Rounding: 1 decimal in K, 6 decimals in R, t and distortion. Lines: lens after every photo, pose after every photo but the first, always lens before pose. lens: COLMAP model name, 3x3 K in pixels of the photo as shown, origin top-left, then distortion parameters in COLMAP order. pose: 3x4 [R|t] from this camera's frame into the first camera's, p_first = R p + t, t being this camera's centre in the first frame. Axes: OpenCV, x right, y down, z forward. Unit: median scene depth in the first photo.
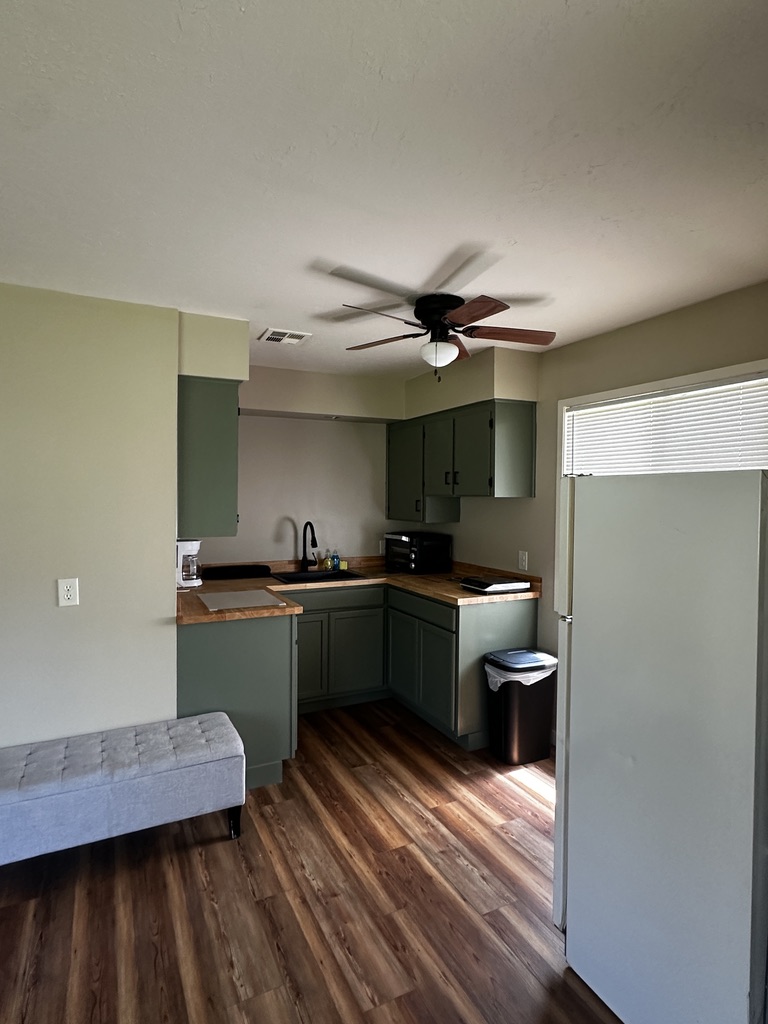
lens RADIAL K [[560.7, 0, 392.7], [0, 560.7, 506.8], [0, 0, 1]] dist [0.002654, 0.000192]
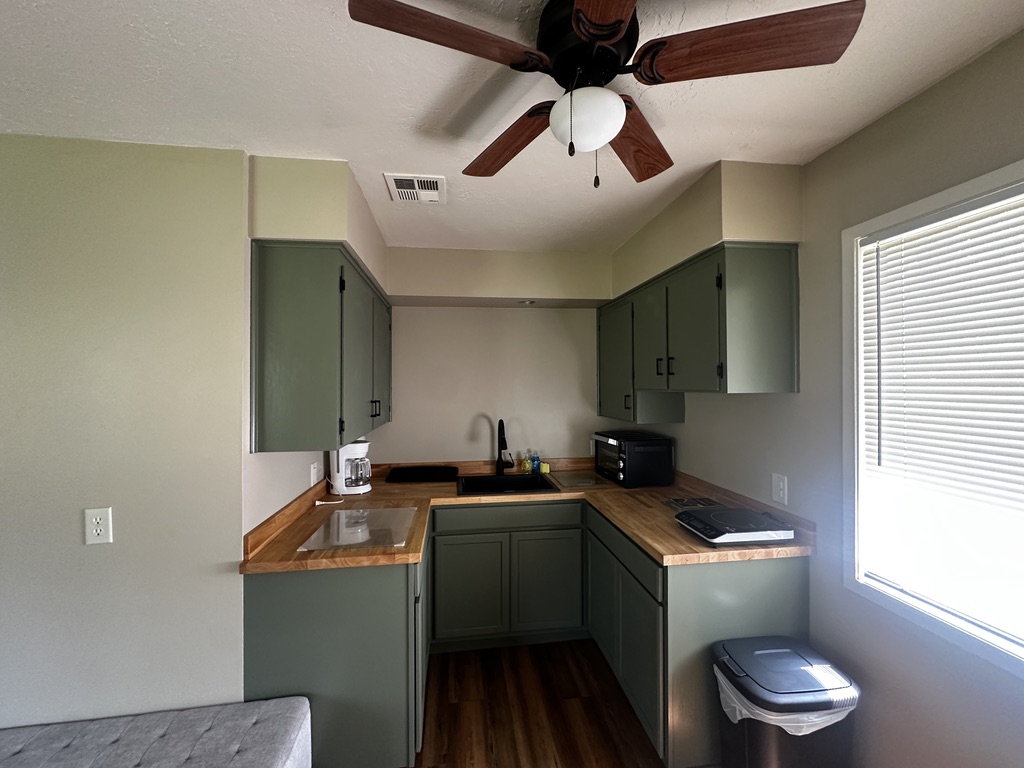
lens RADIAL K [[414.6, 0, 512.1], [0, 414.6, 380.6], [0, 0, 1]] dist [0.001443, 0.000284]
pose [[0.944140, -0.015313, -0.329189, 0.102803], [0.005688, 0.999528, -0.030182, -0.018602], [0.329496, 0.026624, 0.943781, 0.455108]]
